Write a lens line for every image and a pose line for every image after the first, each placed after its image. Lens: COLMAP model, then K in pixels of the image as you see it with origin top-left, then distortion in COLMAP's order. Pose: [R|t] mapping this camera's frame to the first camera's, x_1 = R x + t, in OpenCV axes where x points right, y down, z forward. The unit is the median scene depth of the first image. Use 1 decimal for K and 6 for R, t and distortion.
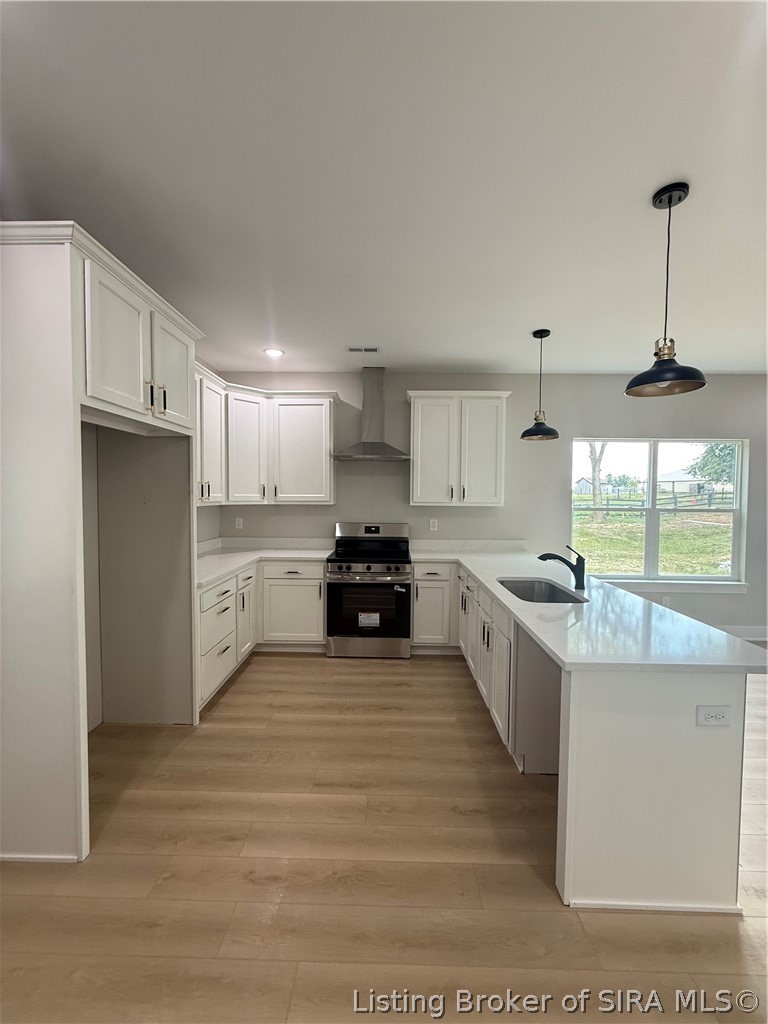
lens RADIAL K [[408.3, 0, 384.2], [0, 408.3, 508.7], [0, 0, 1]] dist [0.000068, -0.000521]
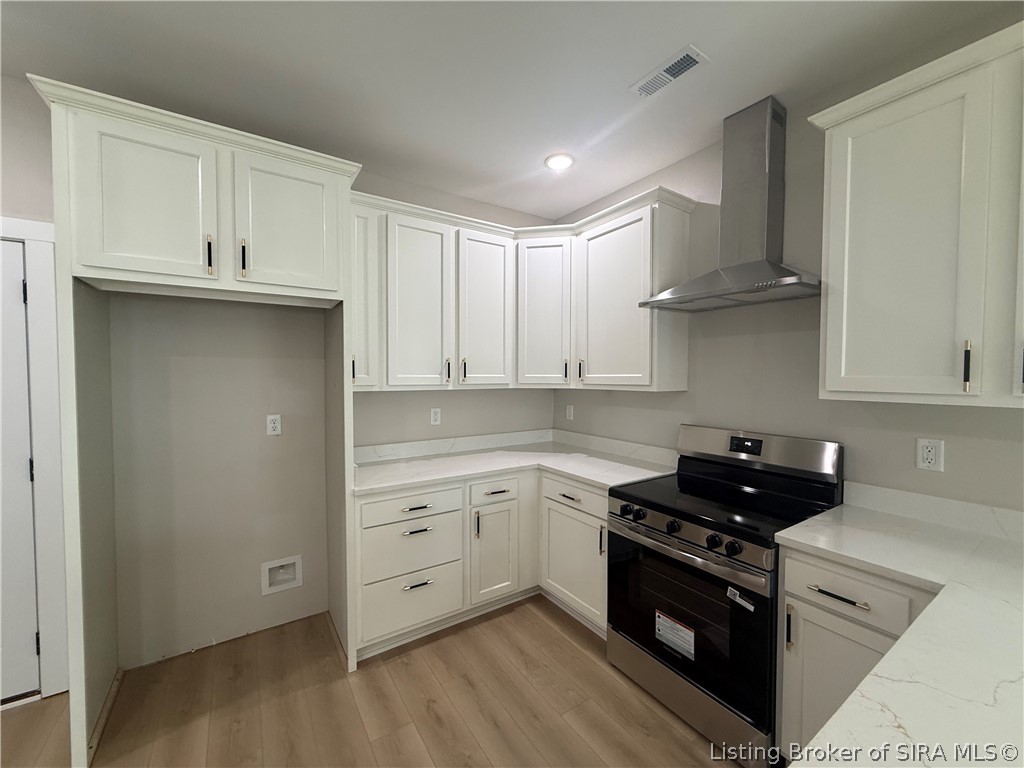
lens RADIAL K [[408.3, 0, 511.1], [0, 408.3, 385.9], [0, 0, 1]] dist [0.000068, -0.000521]
pose [[0.565778, 0.015721, -0.824408, 0.242970], [-0.021924, 0.999752, 0.004019, -0.017184], [0.824266, 0.015801, 0.565982, 0.563599]]
